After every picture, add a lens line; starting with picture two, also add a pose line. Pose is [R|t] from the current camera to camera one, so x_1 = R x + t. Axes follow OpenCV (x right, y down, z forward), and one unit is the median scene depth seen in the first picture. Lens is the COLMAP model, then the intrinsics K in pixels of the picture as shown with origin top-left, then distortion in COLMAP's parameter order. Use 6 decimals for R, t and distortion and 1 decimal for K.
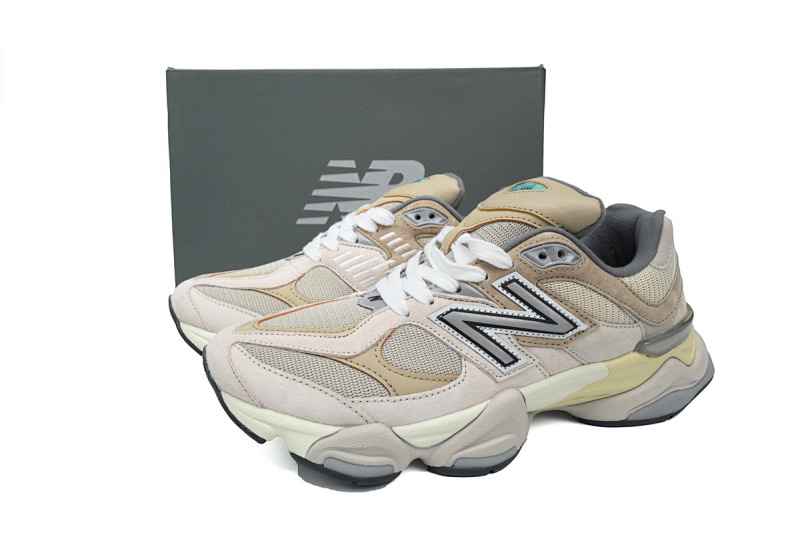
lens RADIAL K [[585.0, 0, 400.0], [0, 585.0, 266.5], [0, 0, 1]] dist [0.059542, 0.000116]
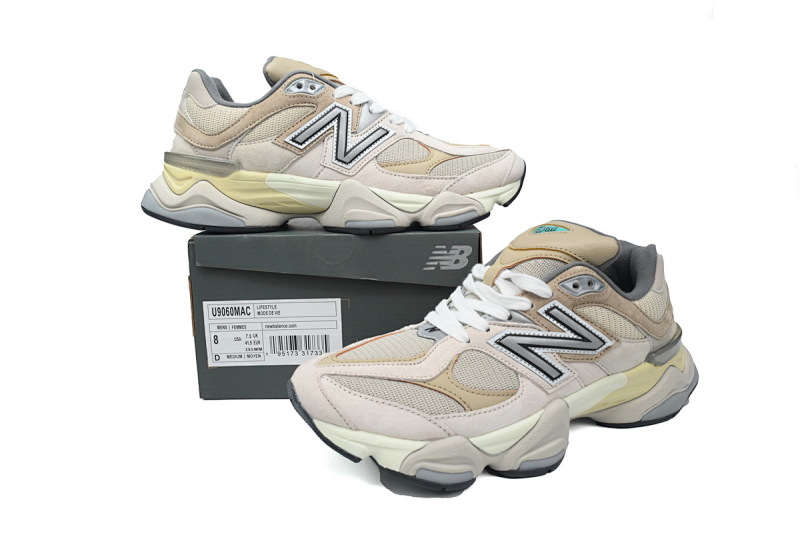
lens RADIAL K [[585.0, 0, 400.0], [0, 585.0, 266.5], [0, 0, 1]] dist [0.059542, 0.000116]
pose [[0.988566, -0.040671, 0.145197, -0.290339], [0.050454, 0.996652, -0.064341, 0.002006], [-0.142094, 0.070931, 0.987308, -0.148833]]
